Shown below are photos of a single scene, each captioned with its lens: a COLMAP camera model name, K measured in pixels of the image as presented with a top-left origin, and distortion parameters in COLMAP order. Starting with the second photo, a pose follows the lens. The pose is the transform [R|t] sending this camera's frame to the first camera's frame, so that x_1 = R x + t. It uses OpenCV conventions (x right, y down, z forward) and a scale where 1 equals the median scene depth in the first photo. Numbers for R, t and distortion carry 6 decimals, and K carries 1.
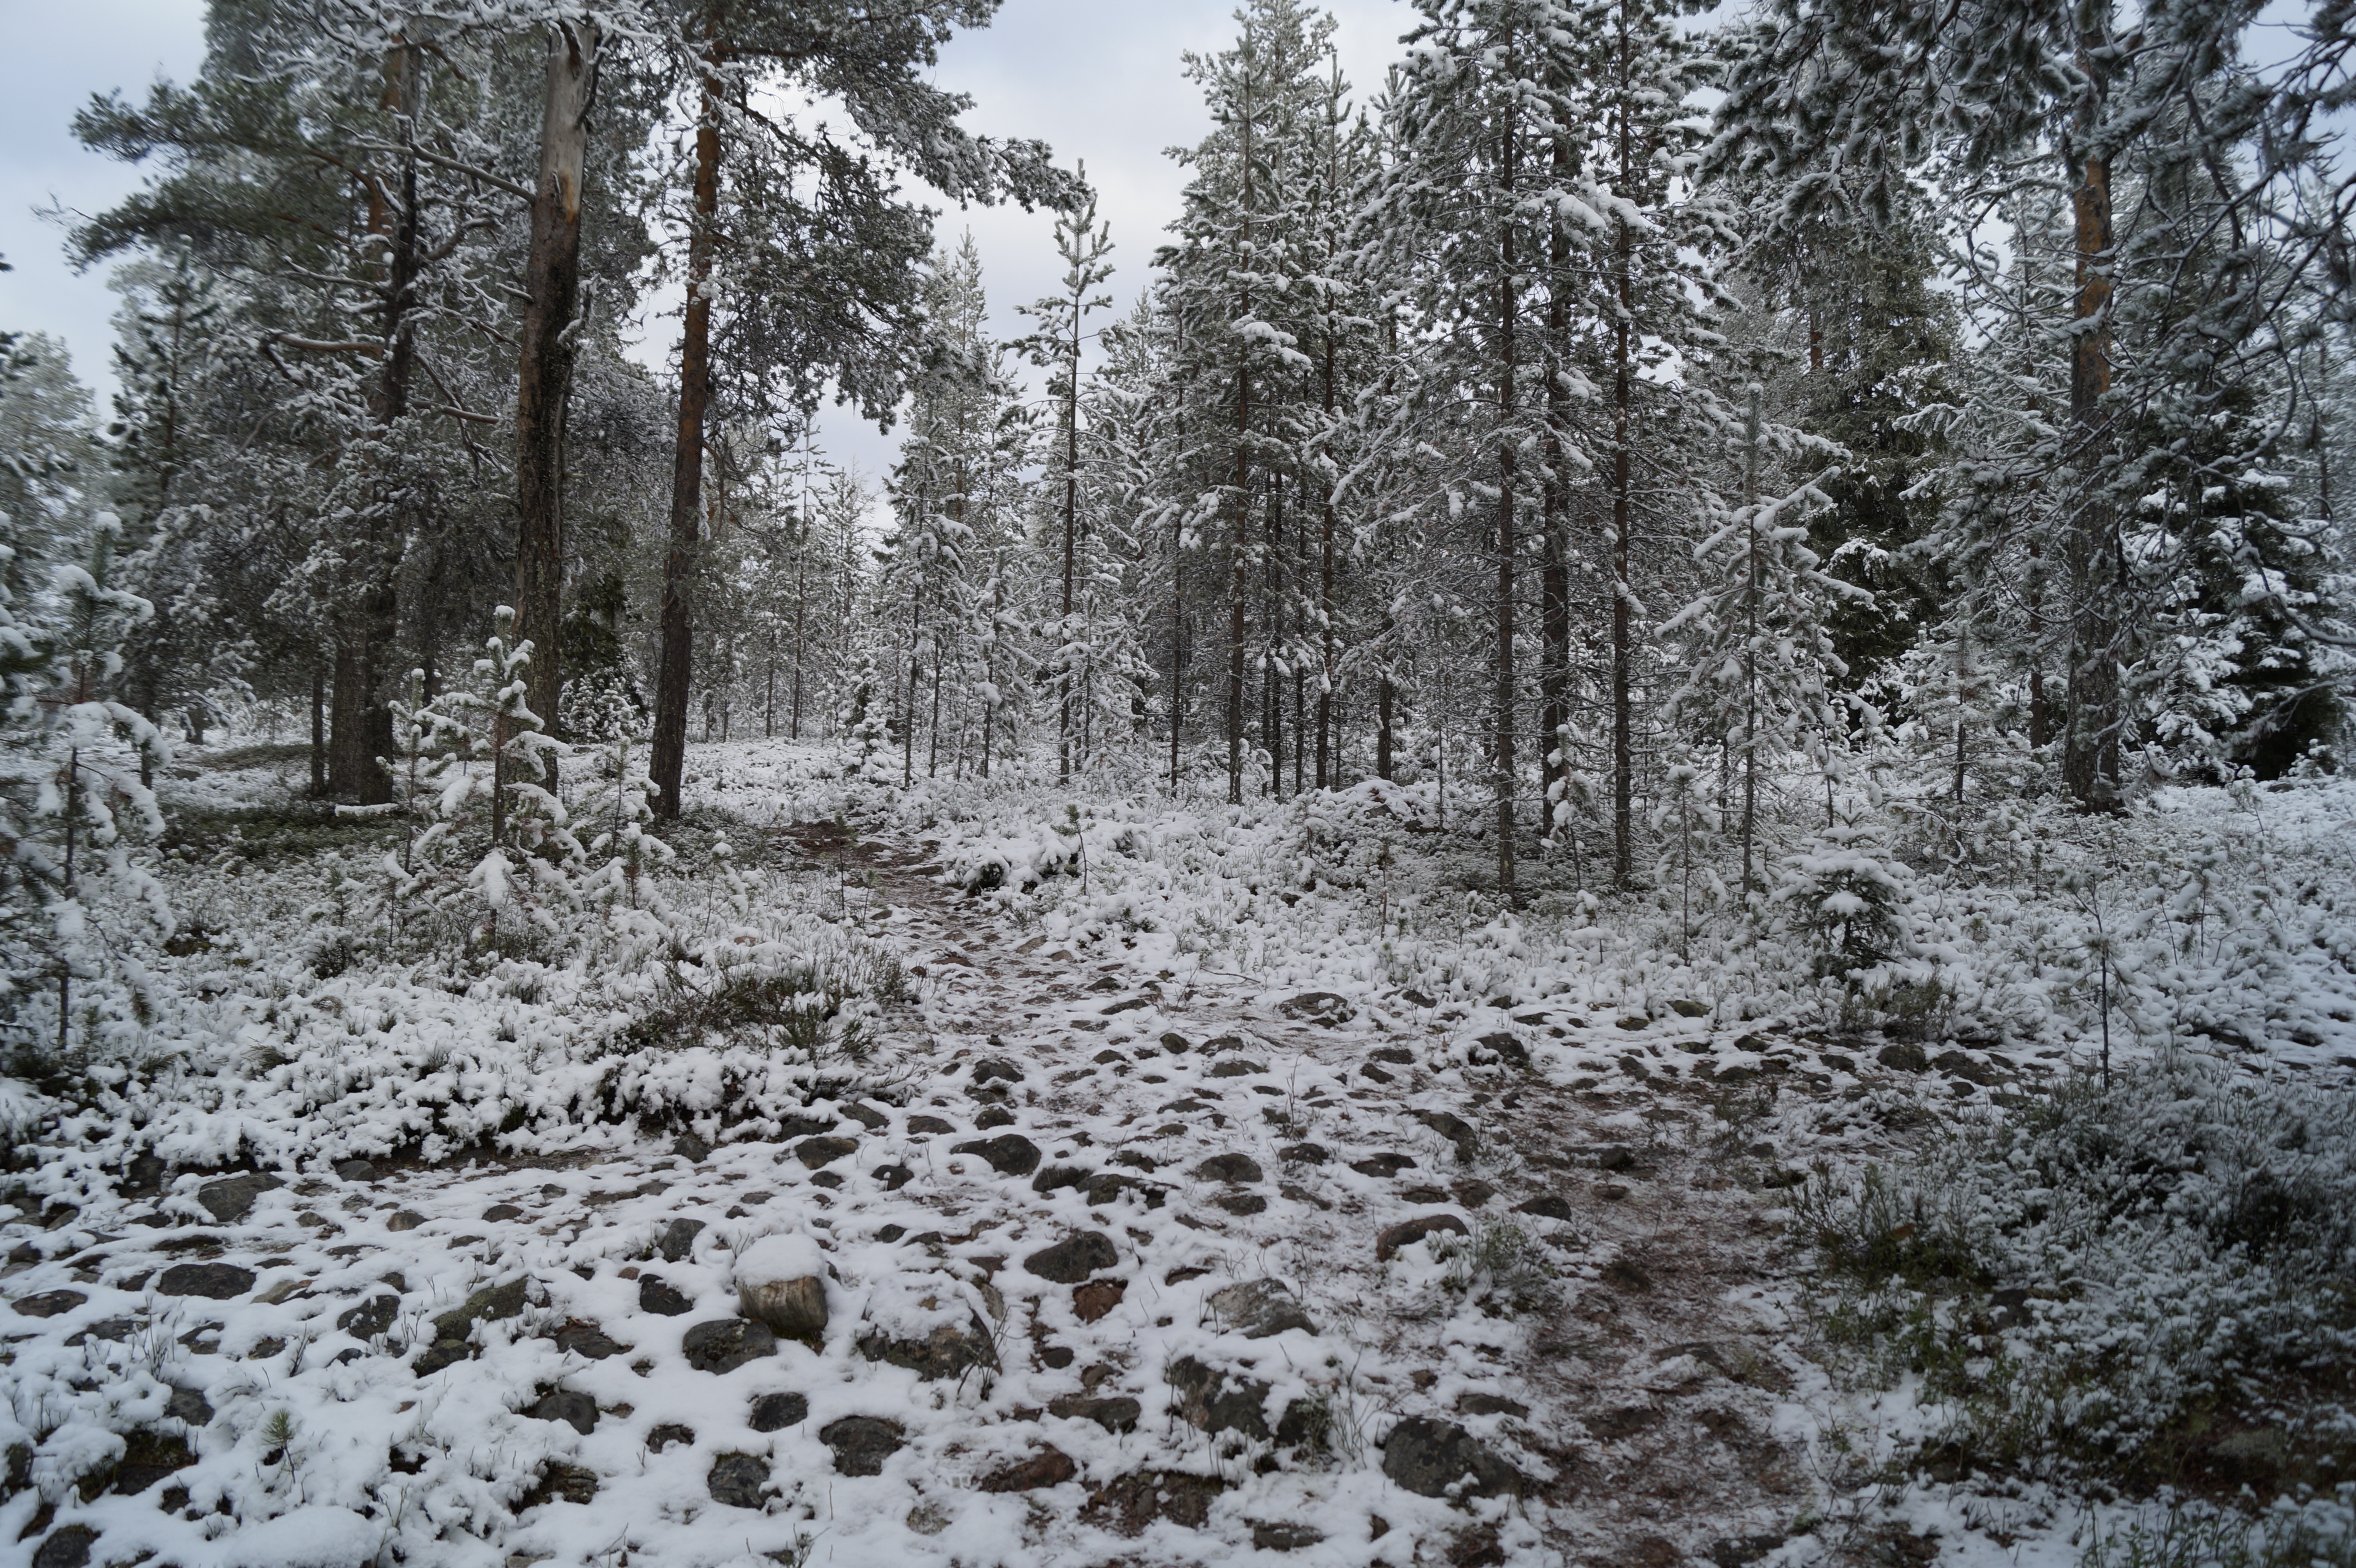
lens RADIAL K [[1852.9, 0, 1155.2], [0, 1852.9, 860.3], [0, 0, 1]] dist [-0.093180, 0.022086]
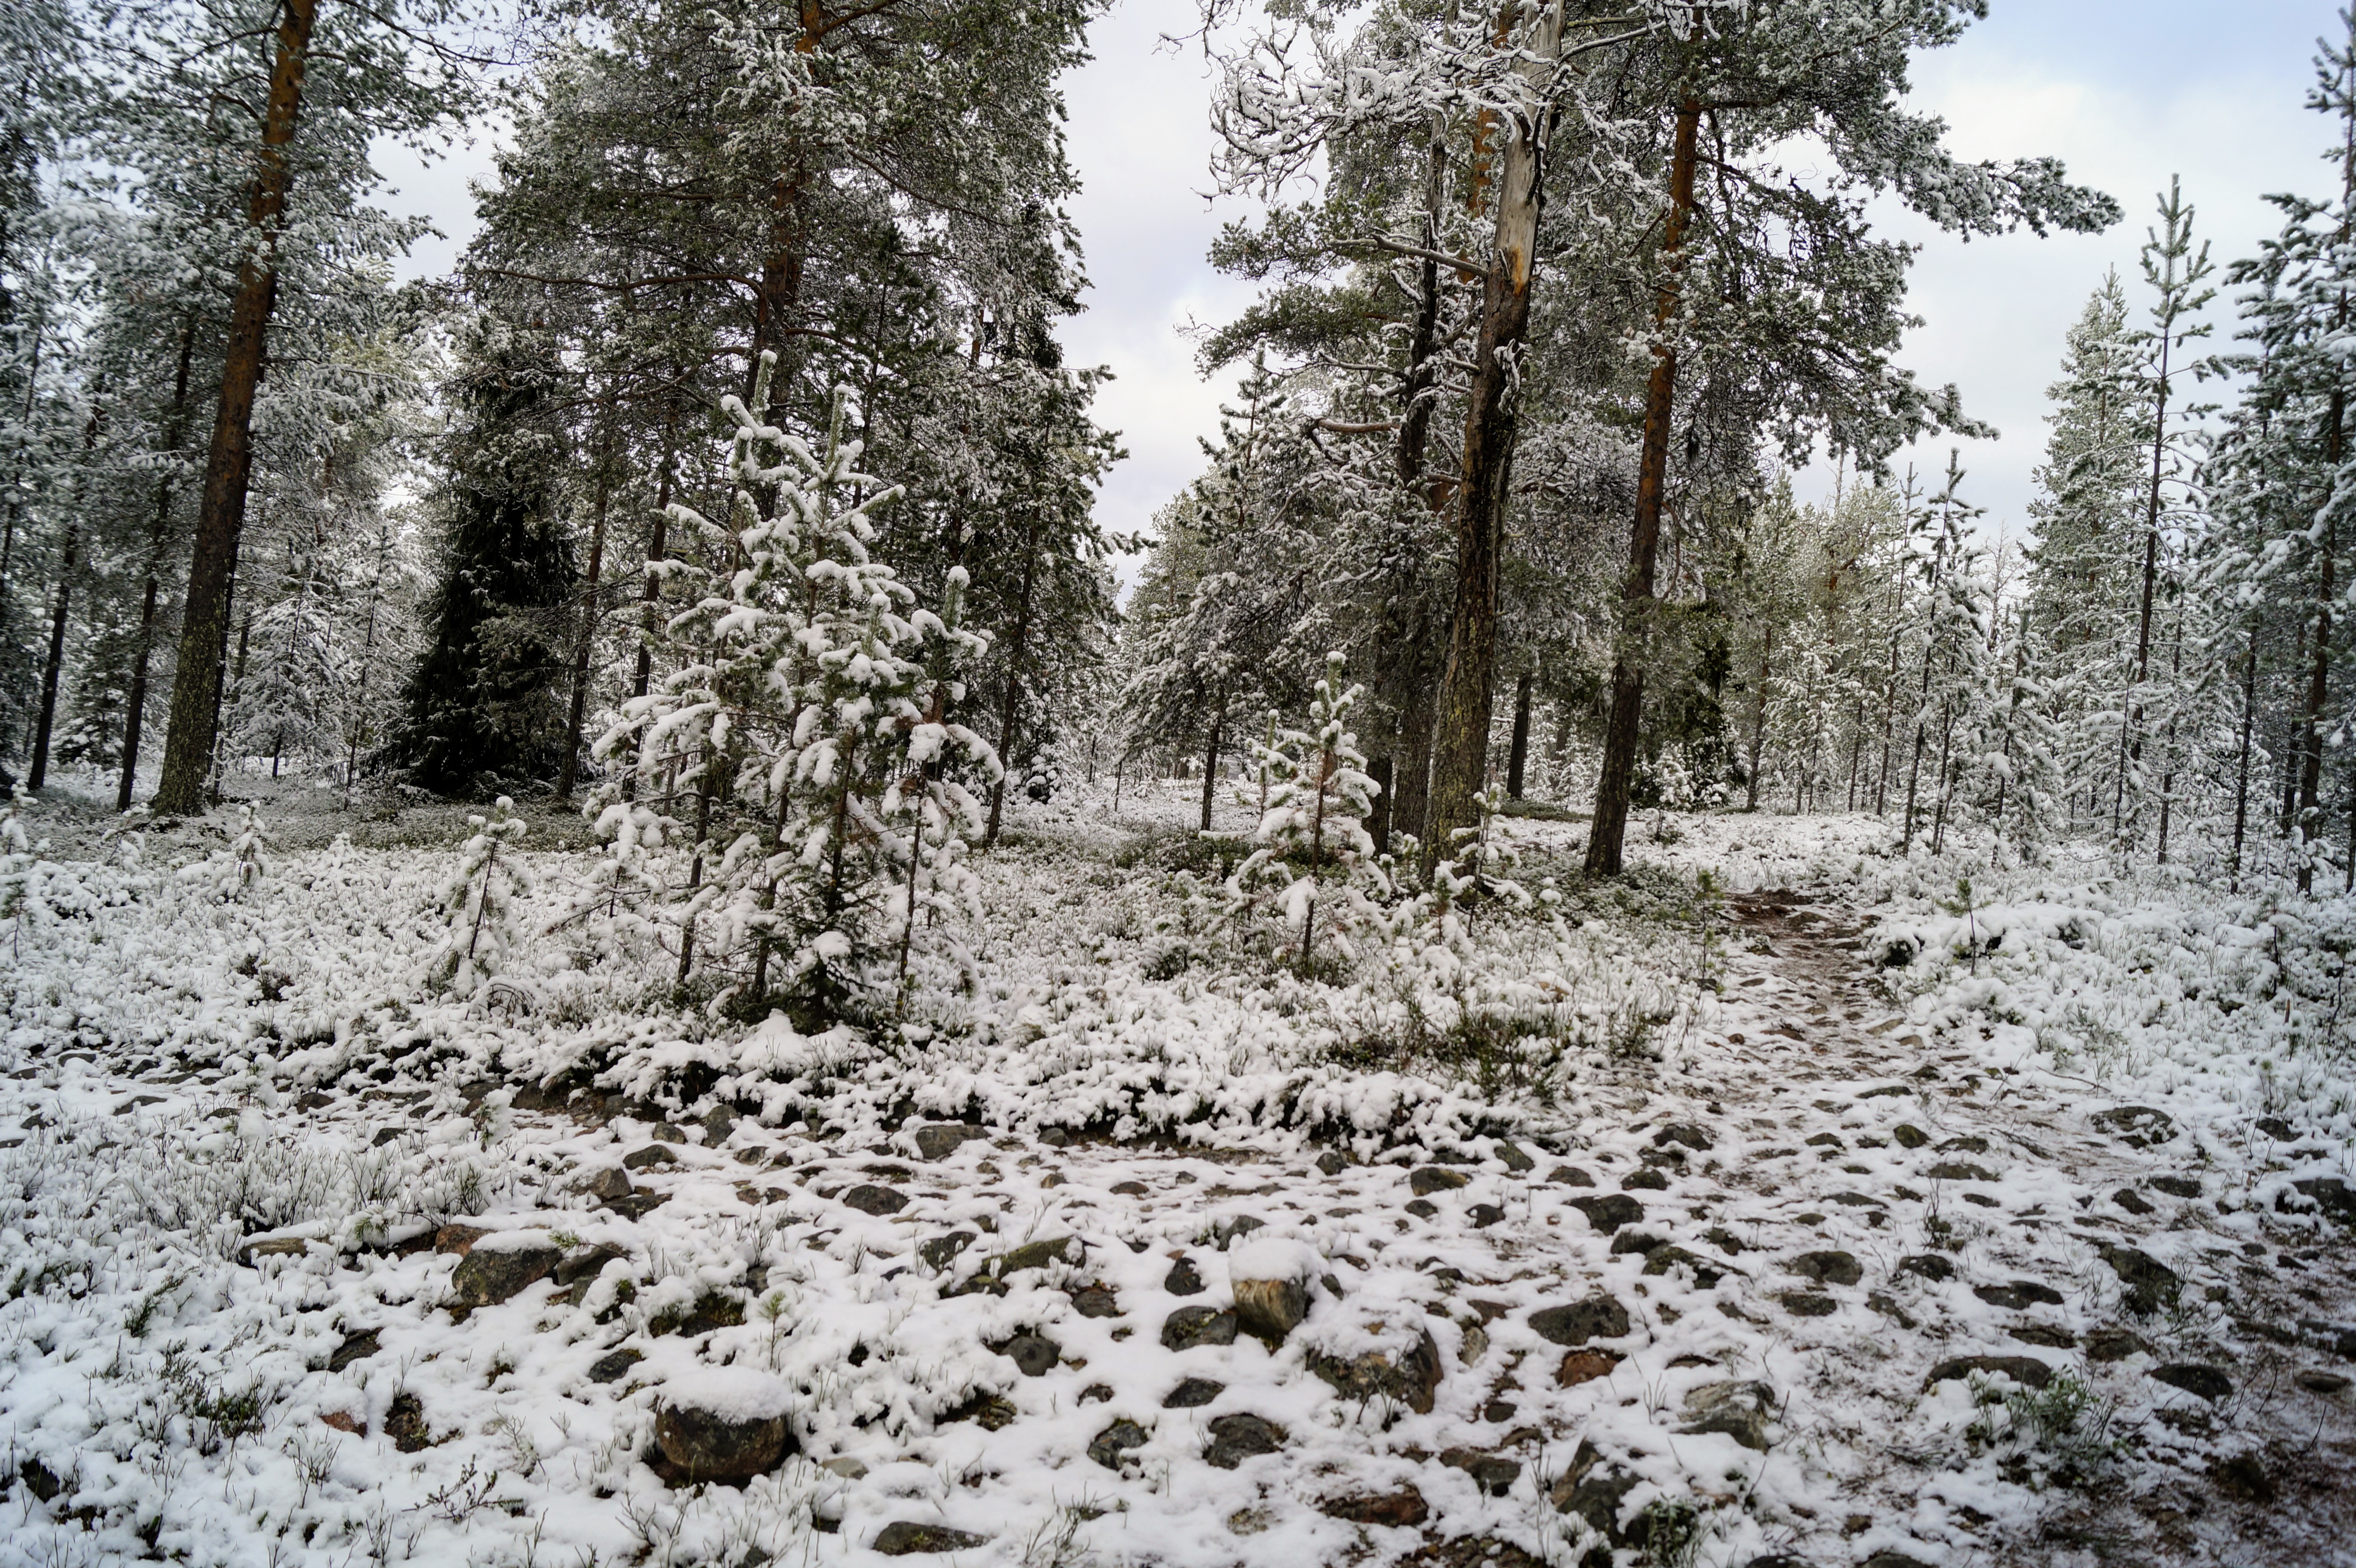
lens RADIAL K [[1852.9, 0, 1155.2], [0, 1852.9, 860.3], [0, 0, 1]] dist [-0.093180, 0.022086]
pose [[0.810149, 0.056152, -0.583529, 0.233165], [-0.080261, 0.996653, -0.015525, 0.009764], [0.580704, 0.059412, 0.811944, 0.074481]]
